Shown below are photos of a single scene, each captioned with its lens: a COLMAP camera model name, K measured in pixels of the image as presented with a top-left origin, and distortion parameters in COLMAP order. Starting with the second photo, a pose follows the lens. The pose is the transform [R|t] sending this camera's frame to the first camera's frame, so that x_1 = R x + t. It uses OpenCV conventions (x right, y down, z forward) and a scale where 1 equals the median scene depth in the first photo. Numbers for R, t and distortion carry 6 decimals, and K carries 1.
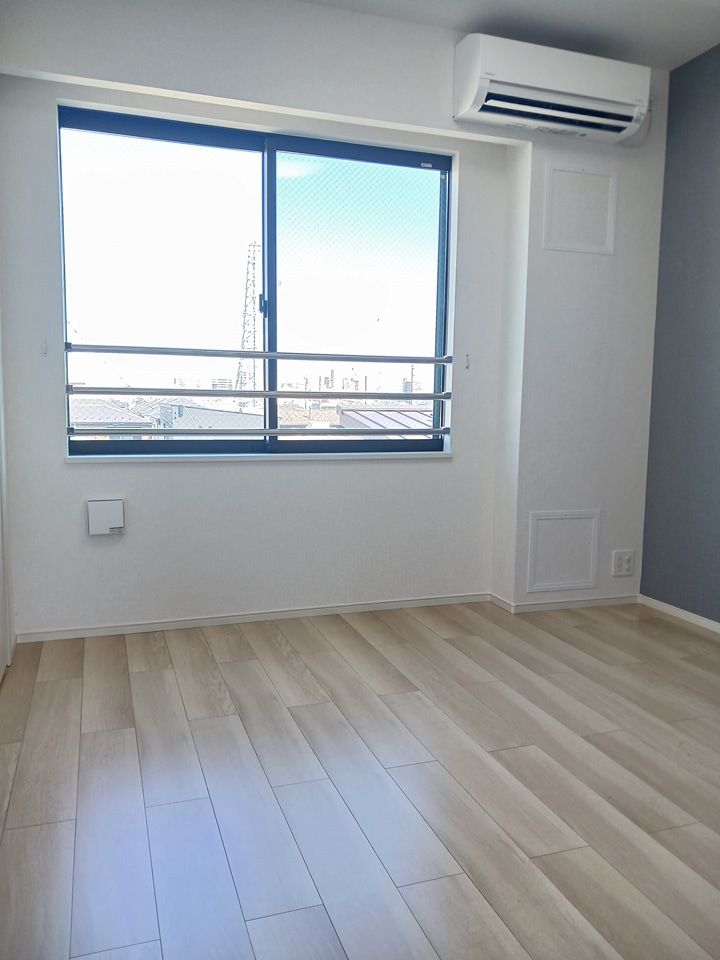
lens RADIAL K [[756.0, 0, 360.0], [0, 756.0, 480.0], [0, 0, 1]] dist [0.000768, 0.001805]
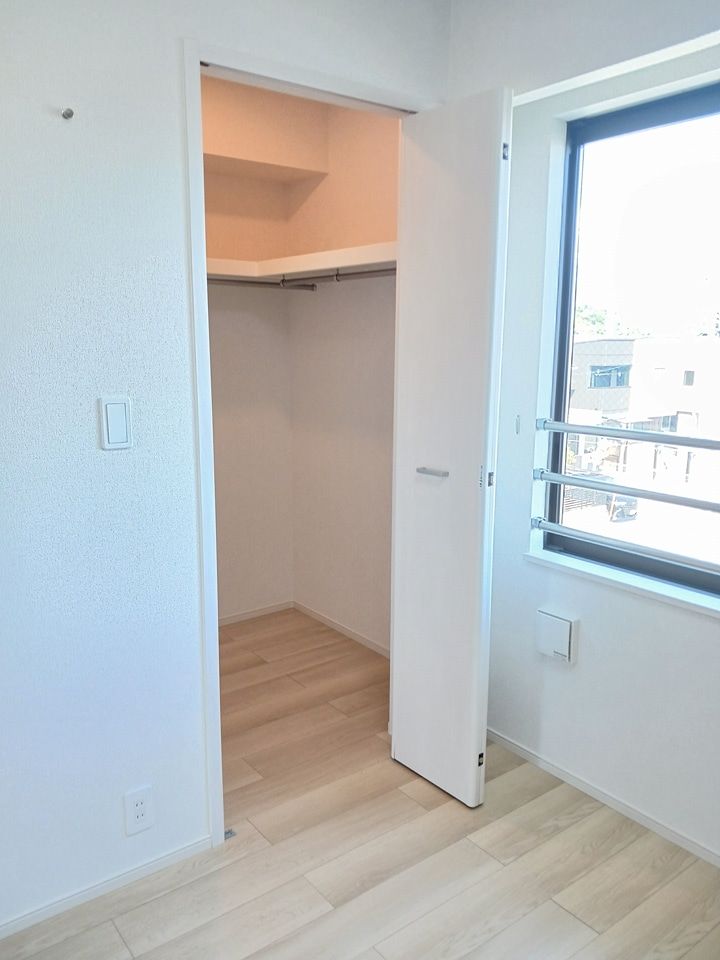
lens RADIAL K [[756.0, 0, 360.0], [0, 756.0, 480.0], [0, 0, 1]] dist [0.000768, 0.001805]
pose [[0.309108, 0.166682, -0.936306, 0.346968], [-0.101866, 0.984660, 0.141660, -0.221362], [0.945556, 0.051589, 0.321345, 0.575785]]
